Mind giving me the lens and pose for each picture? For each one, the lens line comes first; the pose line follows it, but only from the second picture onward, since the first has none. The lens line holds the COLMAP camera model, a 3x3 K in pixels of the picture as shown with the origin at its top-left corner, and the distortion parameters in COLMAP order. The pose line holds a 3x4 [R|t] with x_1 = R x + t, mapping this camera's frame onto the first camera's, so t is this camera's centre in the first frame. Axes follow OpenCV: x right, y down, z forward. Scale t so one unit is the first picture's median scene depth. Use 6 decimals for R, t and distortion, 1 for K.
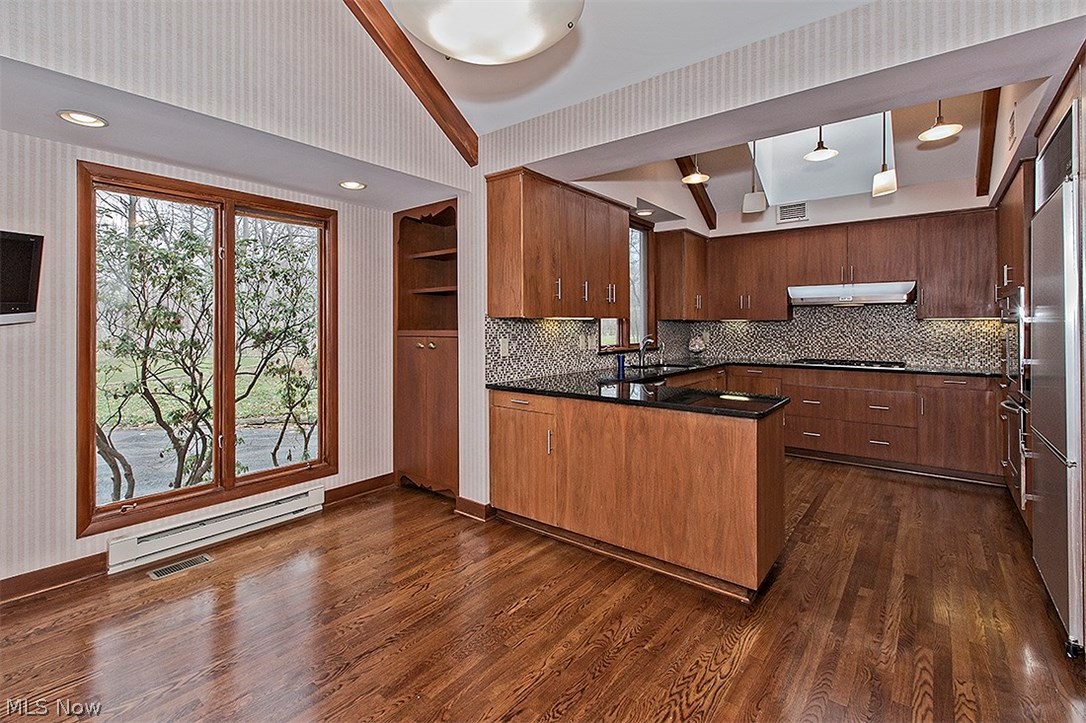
lens RADIAL K [[501.2, 0, 507.3], [0, 501.2, 329.1], [0, 0, 1]] dist [-0.001221, -0.000273]
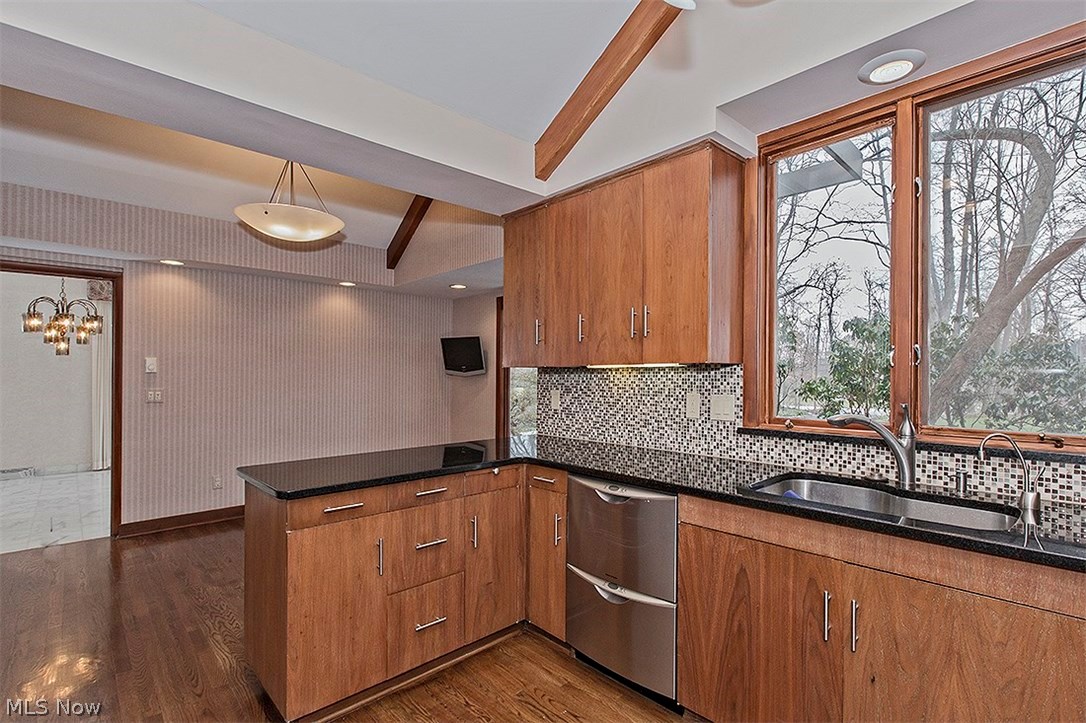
lens RADIAL K [[501.2, 0, 581.2], [0, 501.2, 379.7], [0, 0, 1]] dist [-0.001221, -0.000273]
pose [[-0.063868, 0.011026, -0.997897, 0.870072], [-0.006302, 0.999915, 0.011452, -0.010562], [0.997938, 0.007020, -0.063794, 1.053473]]
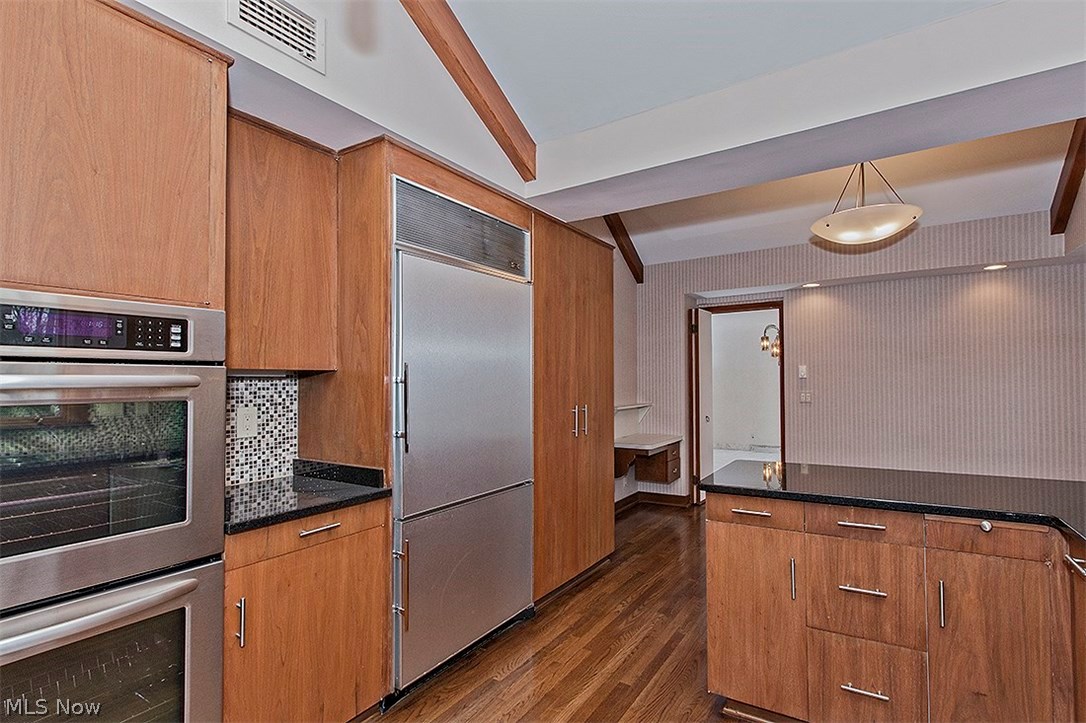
lens RADIAL K [[501.2, 0, 588.2], [0, 501.2, 368.2], [0, 0, 1]] dist [-0.001221, -0.000273]
pose [[-0.980101, 0.006165, -0.198405, 0.694572], [0.010632, 0.999713, -0.021457, -0.011544], [0.198216, -0.023140, -0.979885, 1.209343]]
